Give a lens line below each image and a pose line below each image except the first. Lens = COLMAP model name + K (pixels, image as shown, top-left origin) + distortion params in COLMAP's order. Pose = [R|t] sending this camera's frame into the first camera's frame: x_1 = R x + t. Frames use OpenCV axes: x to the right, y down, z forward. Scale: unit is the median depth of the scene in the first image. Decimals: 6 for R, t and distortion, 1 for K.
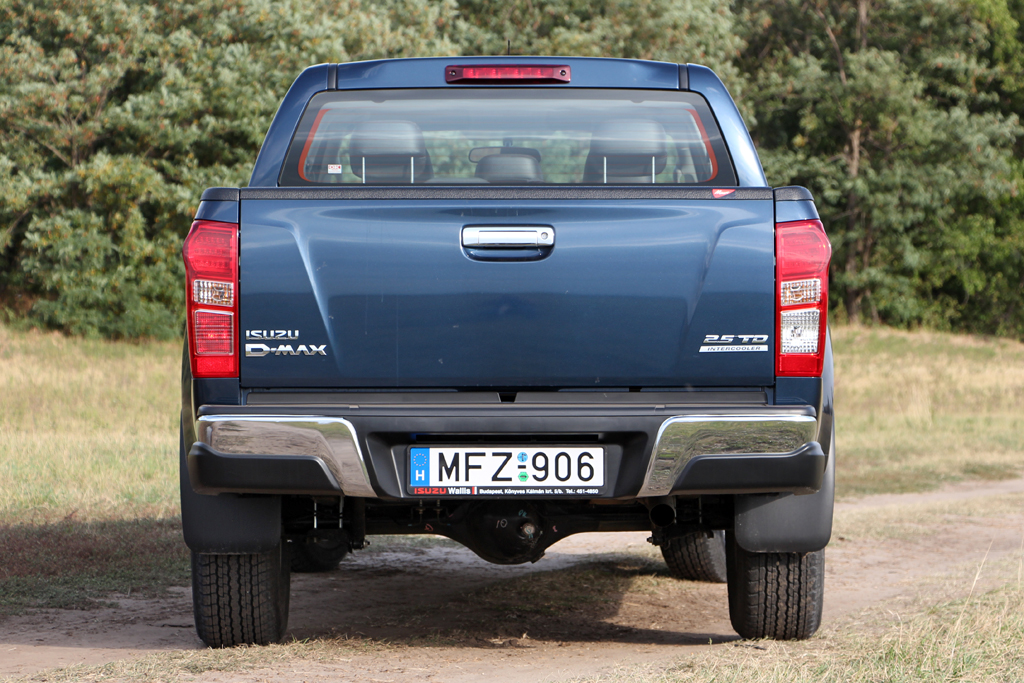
lens RADIAL K [[3556.5, 0, 511.7], [0, 3556.5, 339.0], [0, 0, 1]] dist [0.648785, -0.560376]
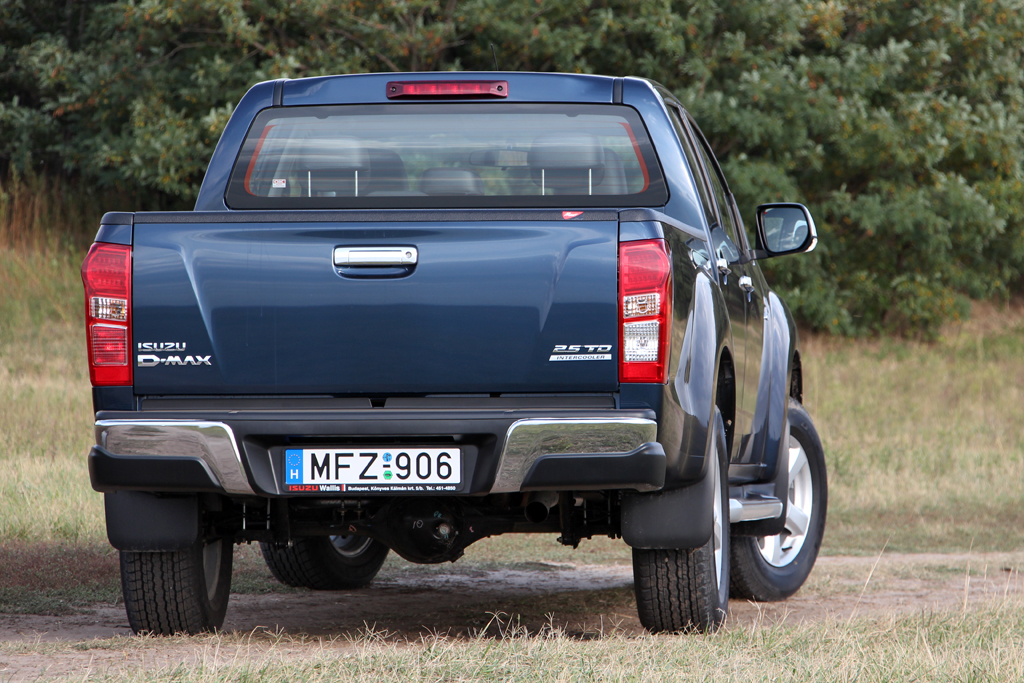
lens RADIAL K [[5537.3, 0, 513.3], [0, 5537.3, 341.7], [0, 0, 1]] dist [1.507518, -1.900320]
pose [[0.993298, -0.004450, -0.115494, 0.237950], [0.004653, 0.999988, 0.001488, -0.004759], [0.115486, -0.002015, 0.993307, -0.689474]]
